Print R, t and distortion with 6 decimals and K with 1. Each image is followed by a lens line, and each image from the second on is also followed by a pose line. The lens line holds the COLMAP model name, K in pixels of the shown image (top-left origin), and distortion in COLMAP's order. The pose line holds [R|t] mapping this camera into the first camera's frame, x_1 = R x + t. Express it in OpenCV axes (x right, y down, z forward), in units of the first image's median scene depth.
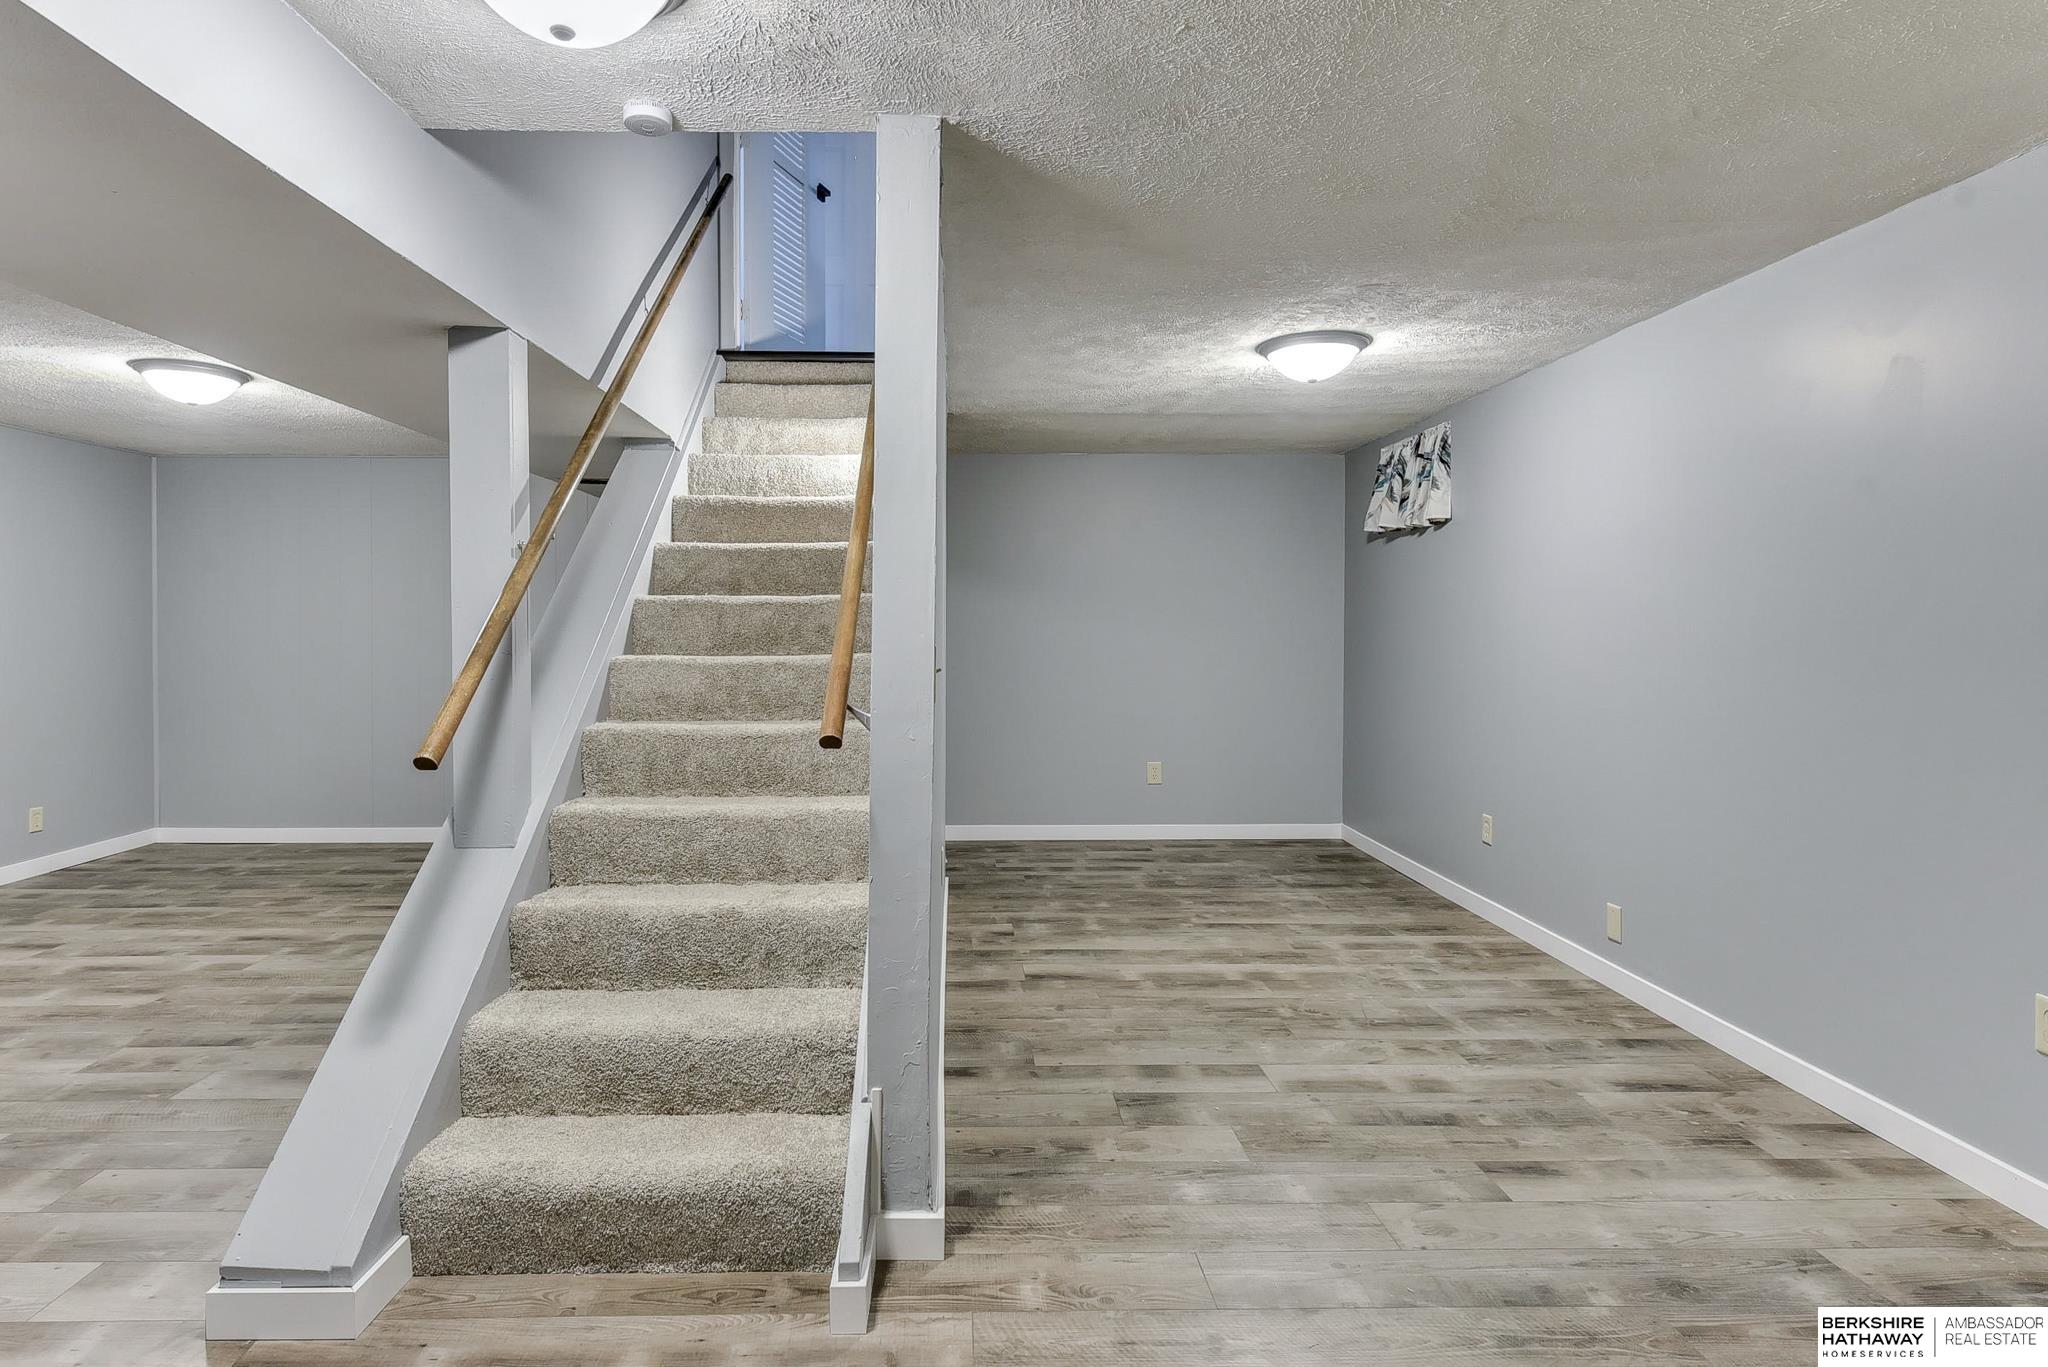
lens RADIAL K [[1074.5, 0, 981.8], [0, 1074.5, 670.1], [0, 0, 1]] dist [-0.002074, -0.000427]
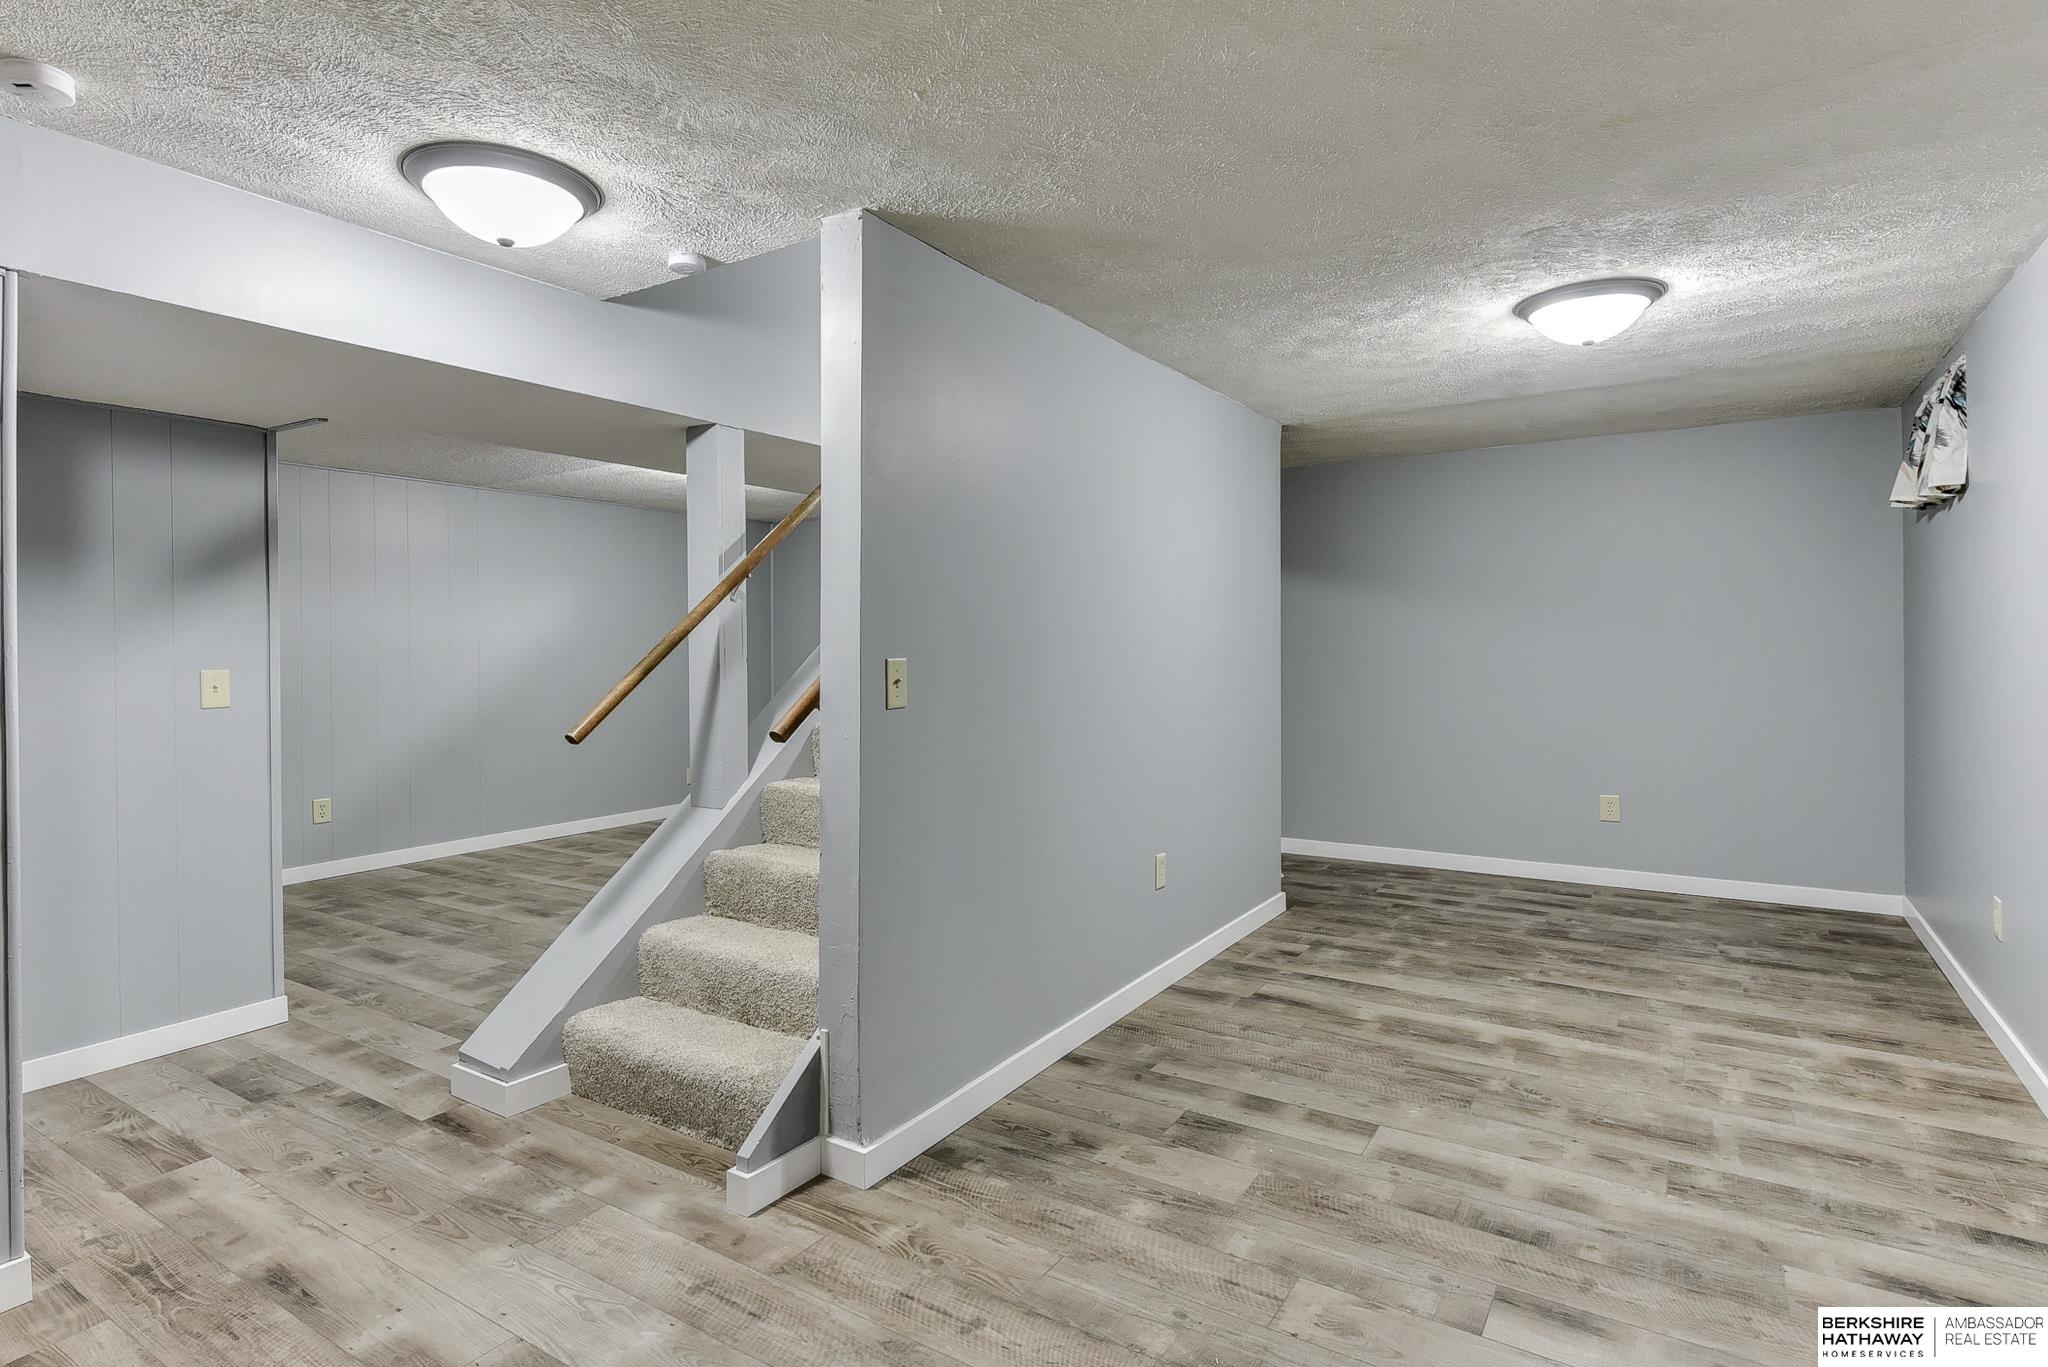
lens RADIAL K [[1042.5, 0, 1019.7], [0, 1042.5, 670.4], [0, 0, 1]] dist [0.003424, -0.003989]
pose [[0.831877, 0.007749, -0.554906, 0.509311], [-0.013617, 0.999886, -0.006451, -0.003607], [0.554793, 0.012922, 0.831888, 0.106266]]
